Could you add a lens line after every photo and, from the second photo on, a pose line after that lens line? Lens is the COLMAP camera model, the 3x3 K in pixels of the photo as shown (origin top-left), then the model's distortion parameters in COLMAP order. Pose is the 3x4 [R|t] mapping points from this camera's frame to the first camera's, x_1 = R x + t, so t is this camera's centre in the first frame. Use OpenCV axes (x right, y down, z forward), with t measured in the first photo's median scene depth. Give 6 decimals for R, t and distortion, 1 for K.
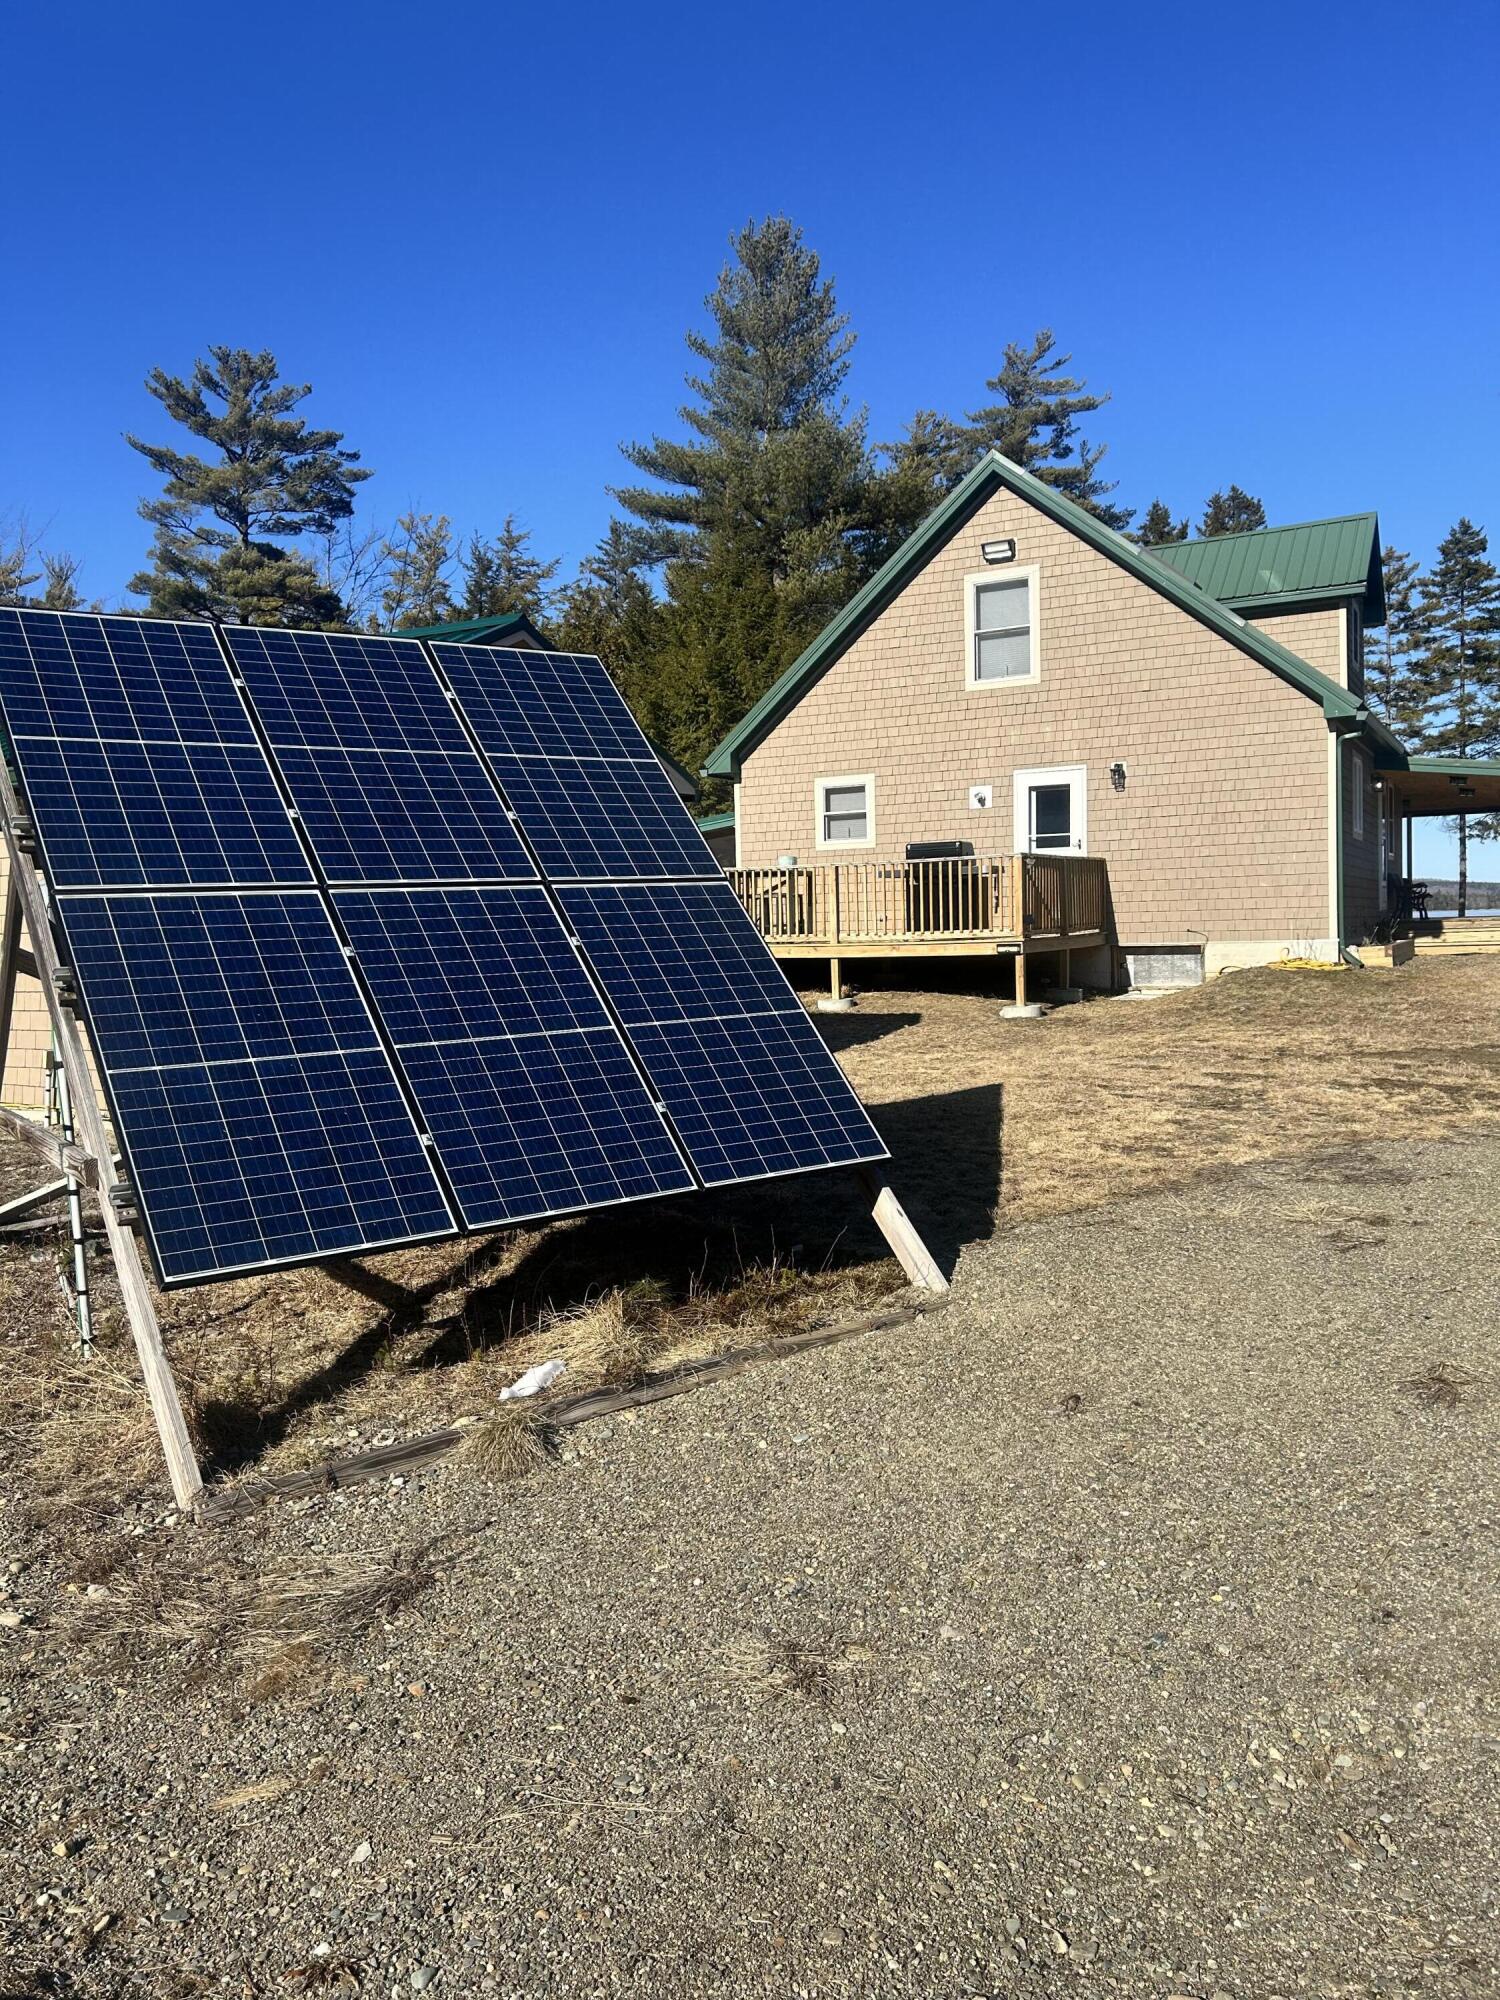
lens RADIAL K [[1506.1, 0, 739.9], [0, 1506.1, 1003.8], [0, 0, 1]] dist [0.054476, -0.054952]
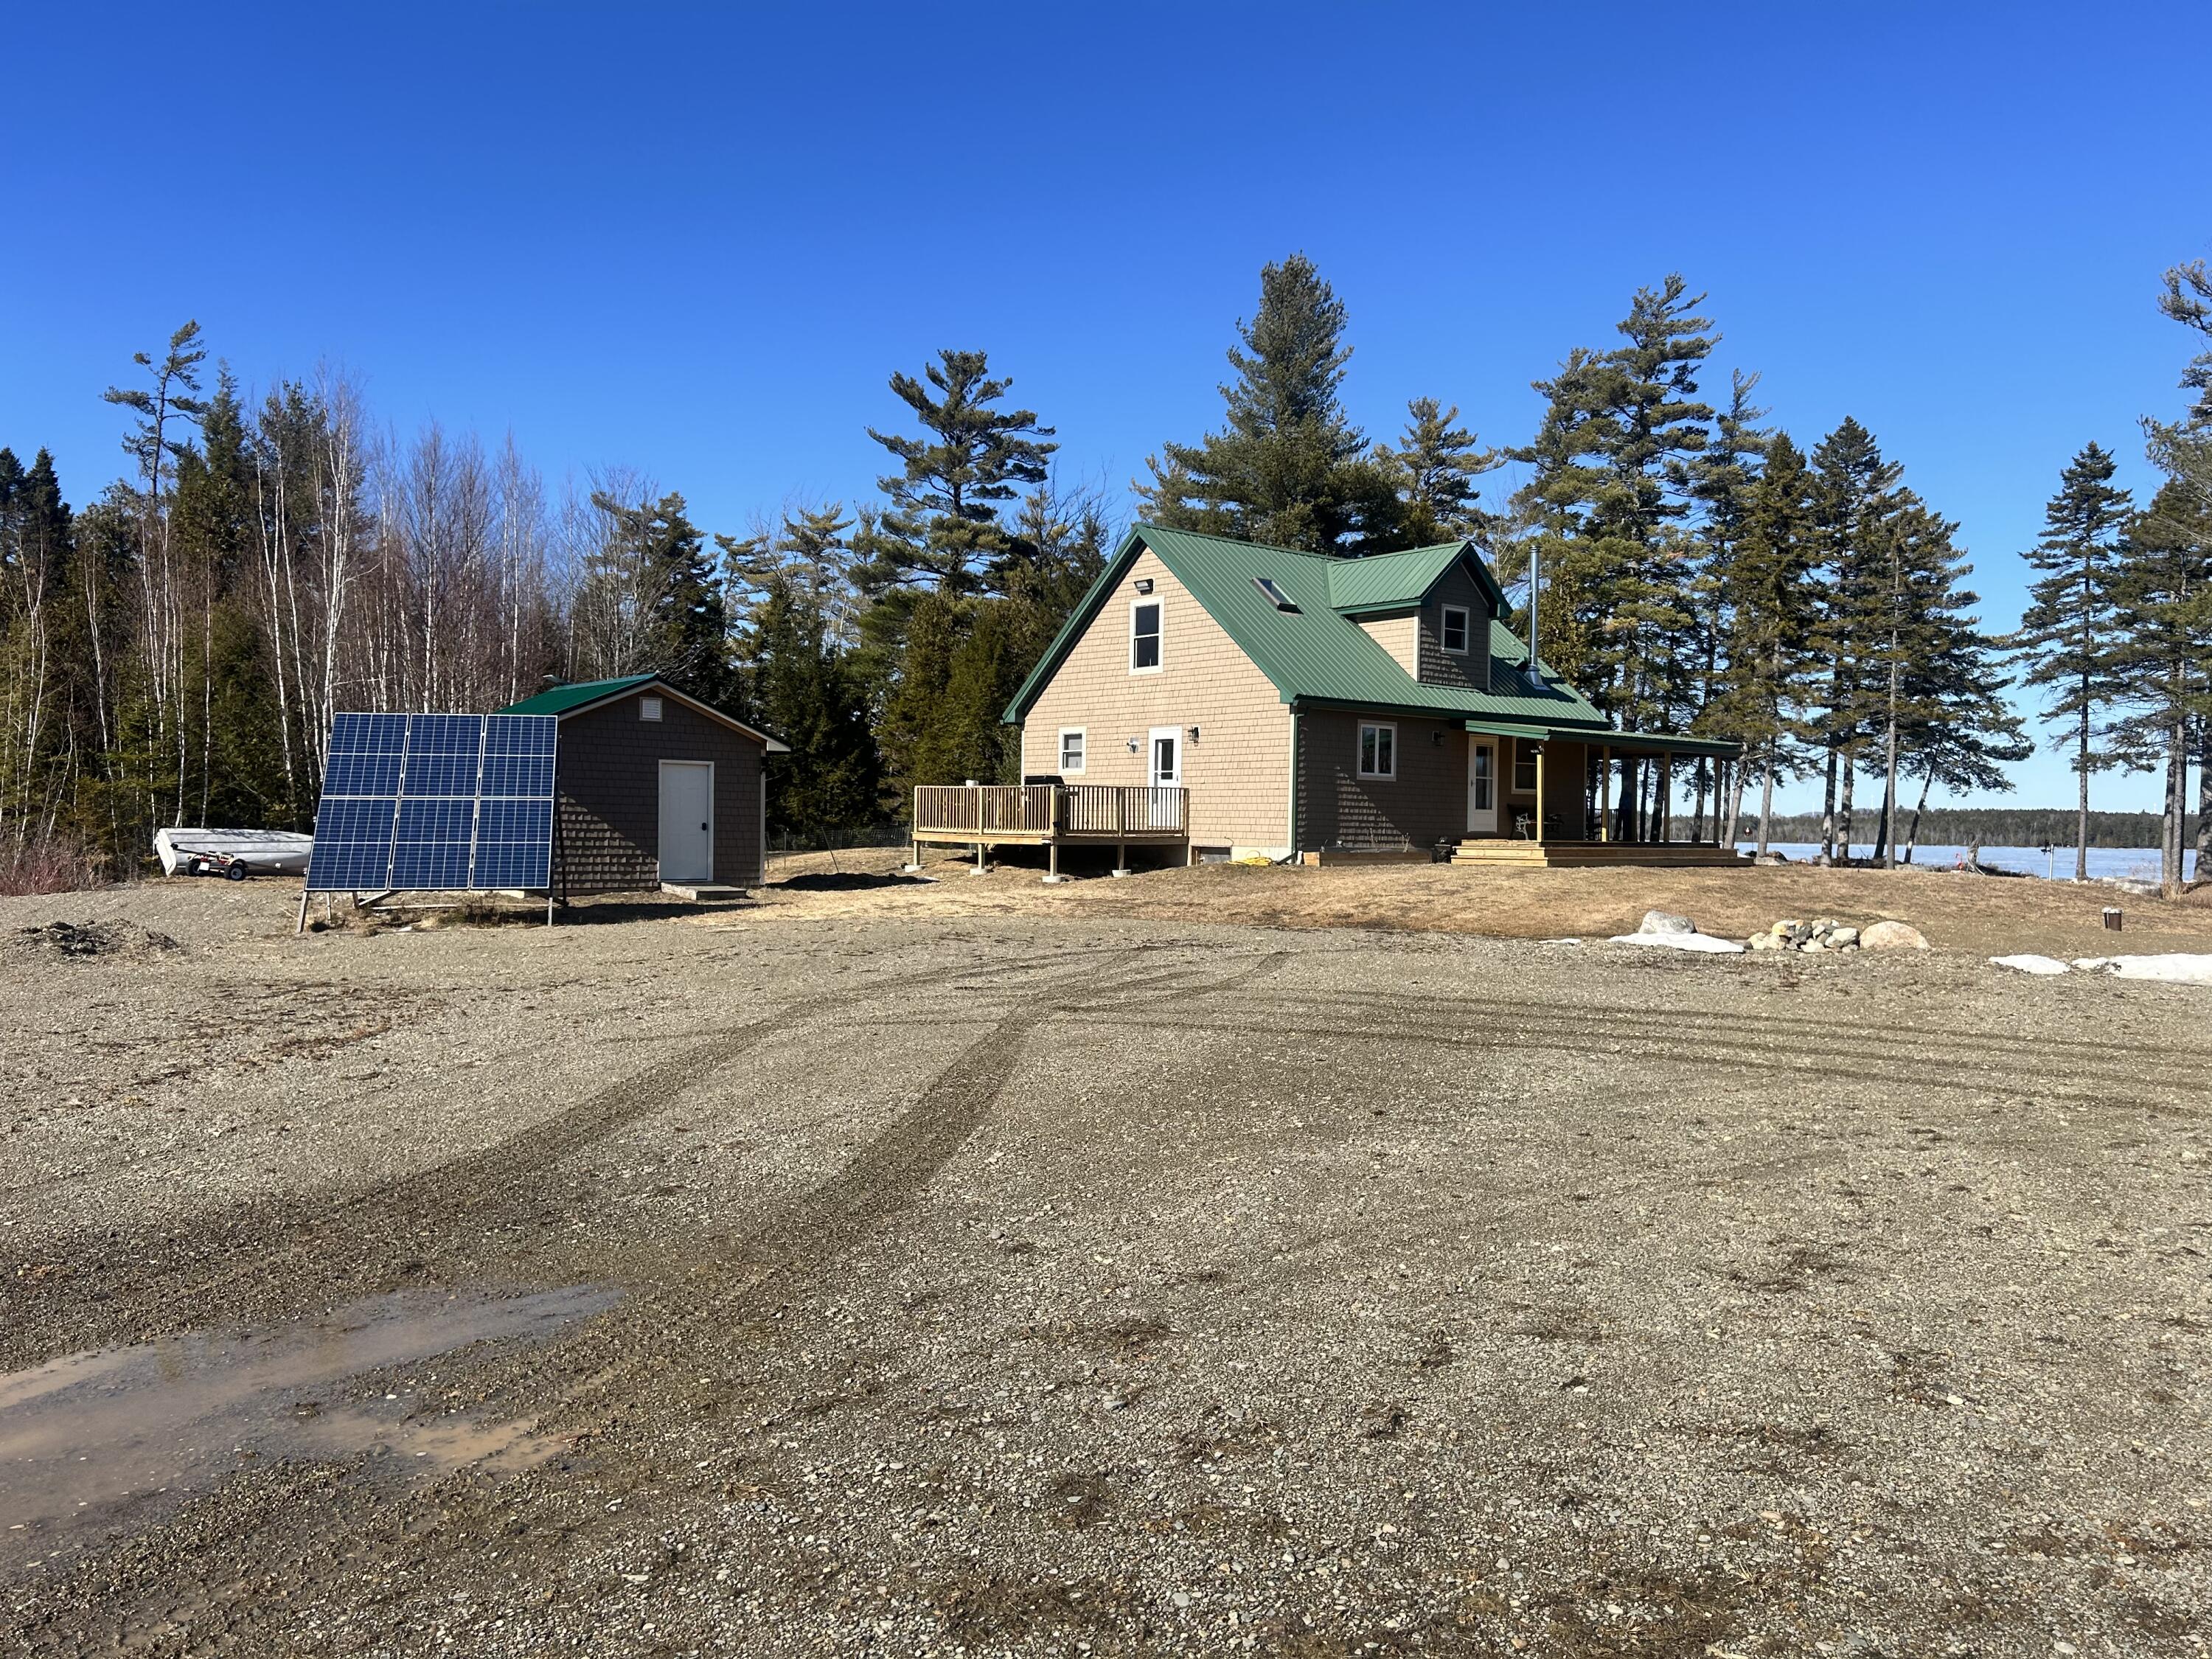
lens RADIAL K [[1665.7, 0, 1087.6], [0, 1665.7, 853.2], [0, 0, 1]] dist [0.054476, -0.054952]
pose [[0.931782, 0.045289, -0.360181, 0.371434], [-0.057802, 0.998039, -0.024040, 0.007717], [0.358386, 0.043220, 0.932573, -0.294189]]
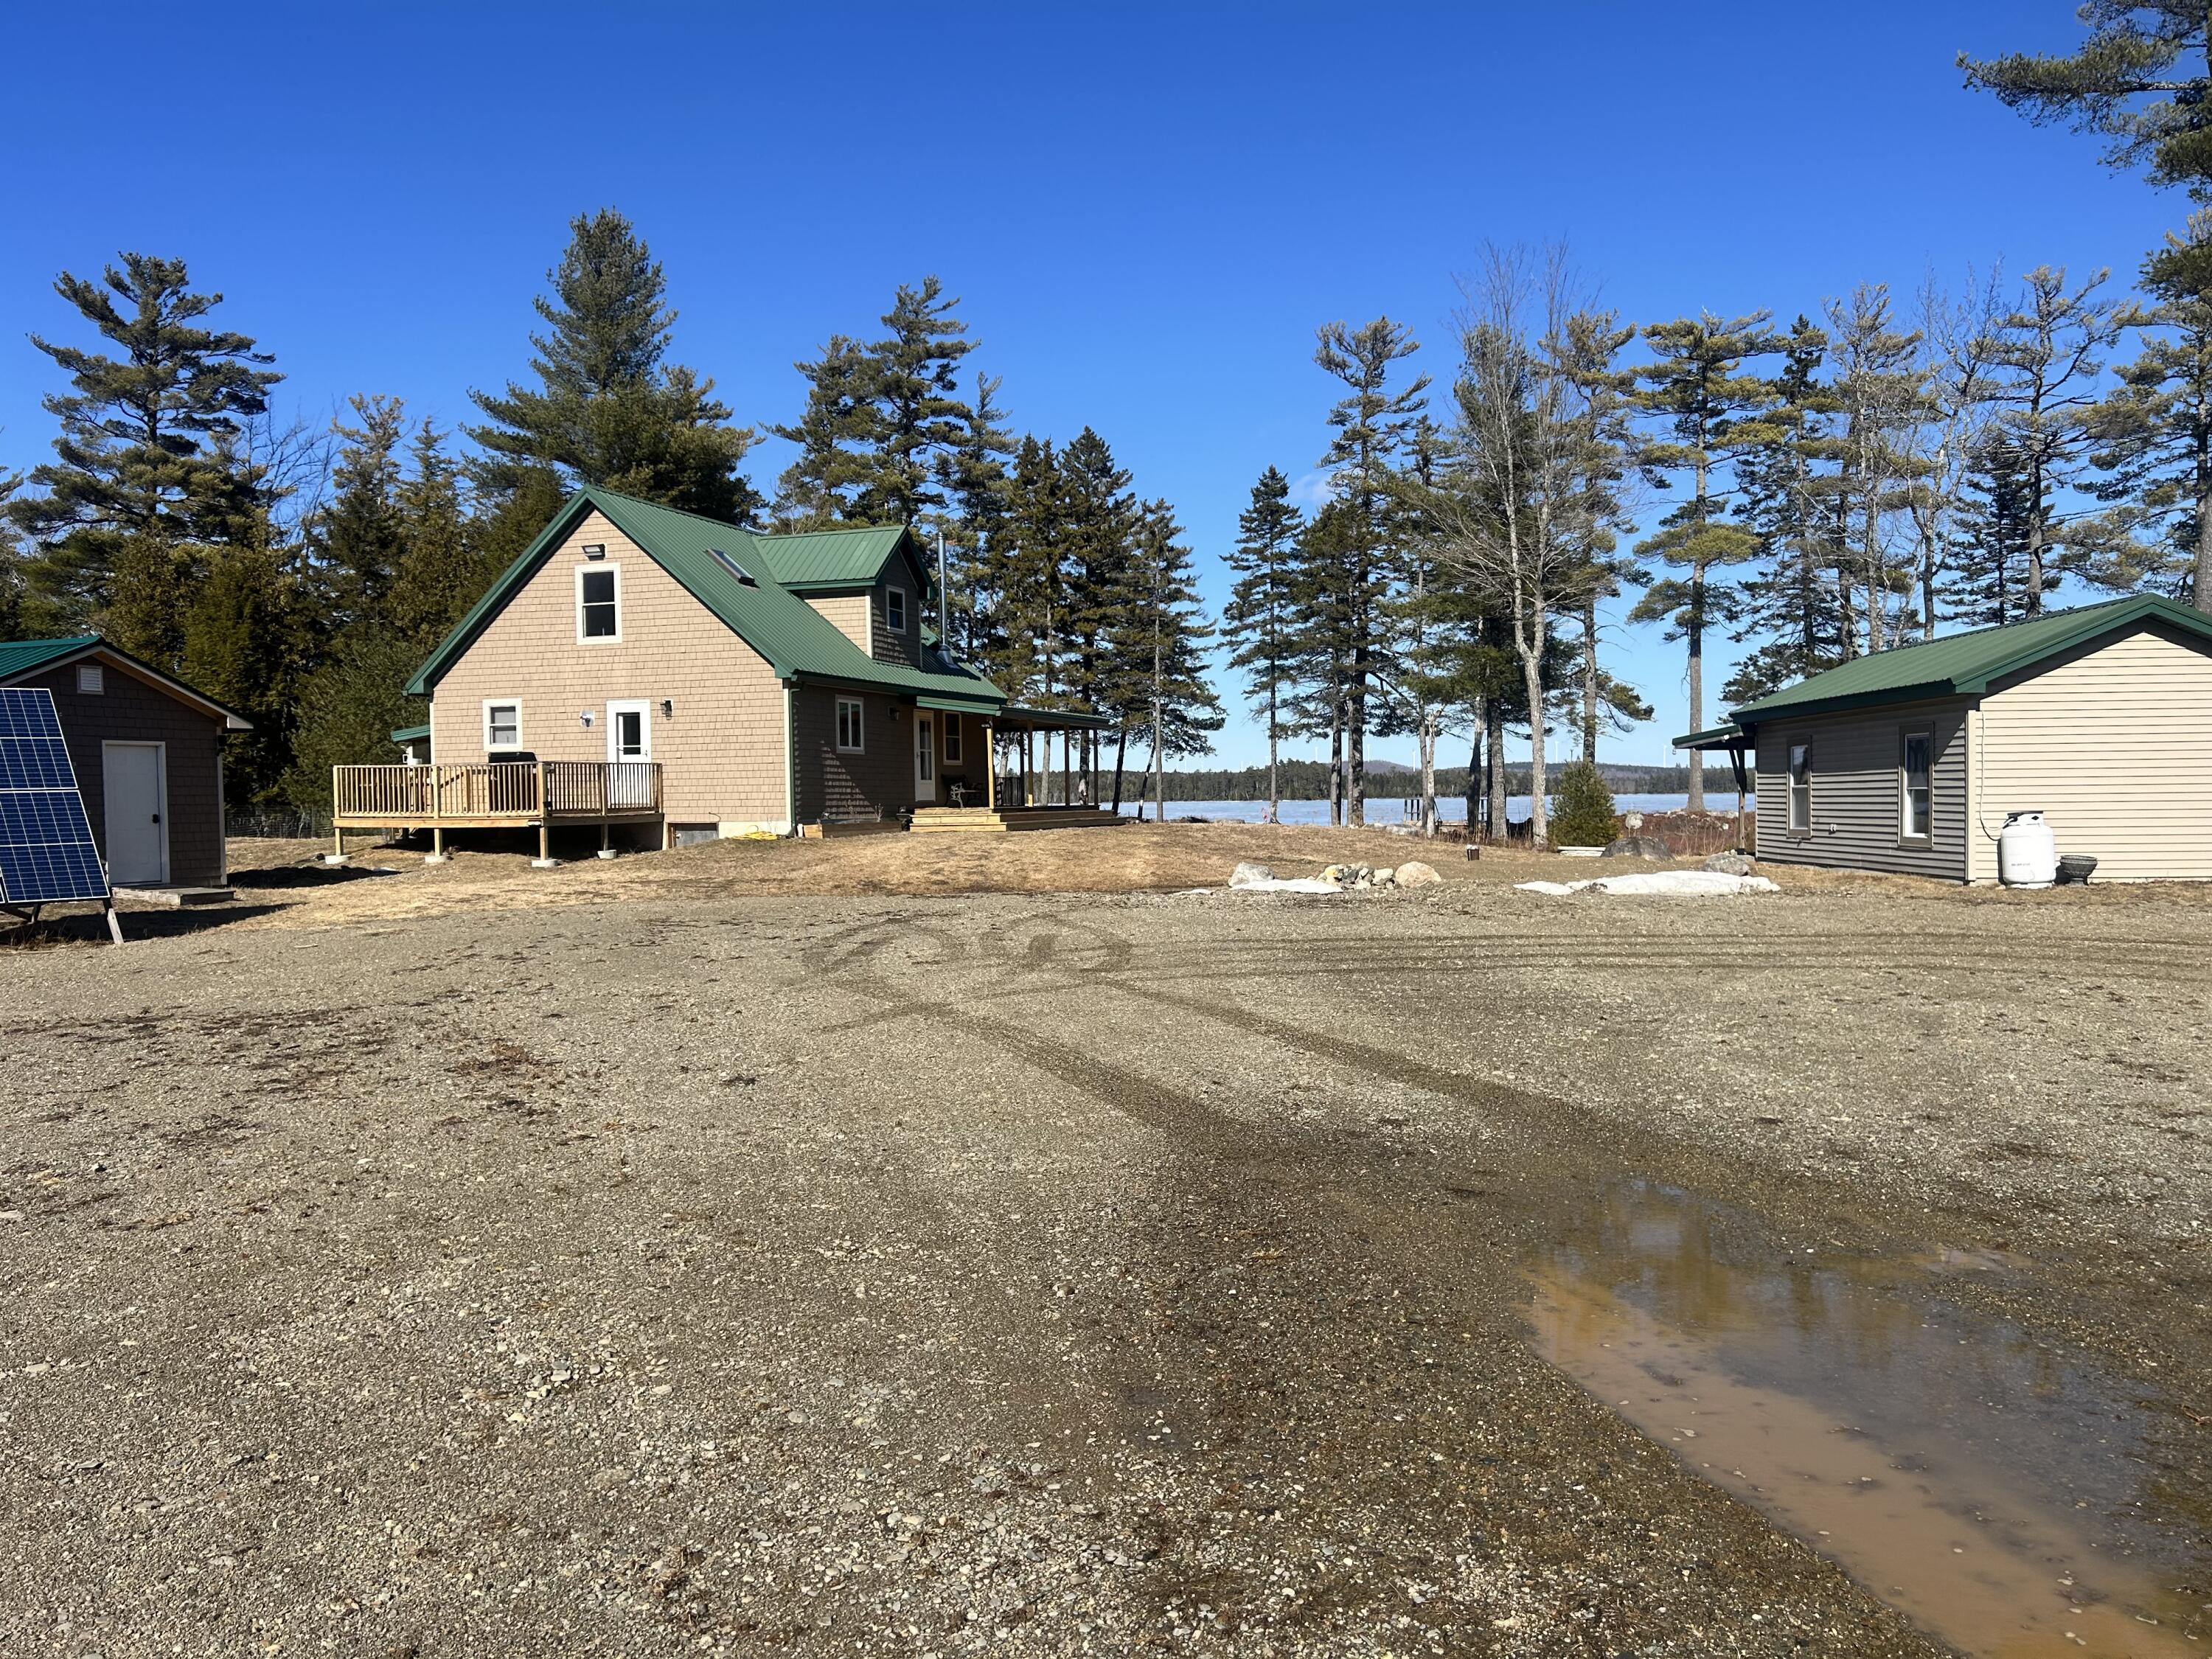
lens RADIAL K [[1665.7, 0, 1095.6], [0, 1665.7, 862.9], [0, 0, 1]] dist [0.054476, -0.054952]
pose [[0.989939, 0.006836, 0.141331, 0.212747], [-0.004446, 0.999842, -0.017218, 0.013494], [-0.141426, 0.016417, 0.989813, -0.332812]]
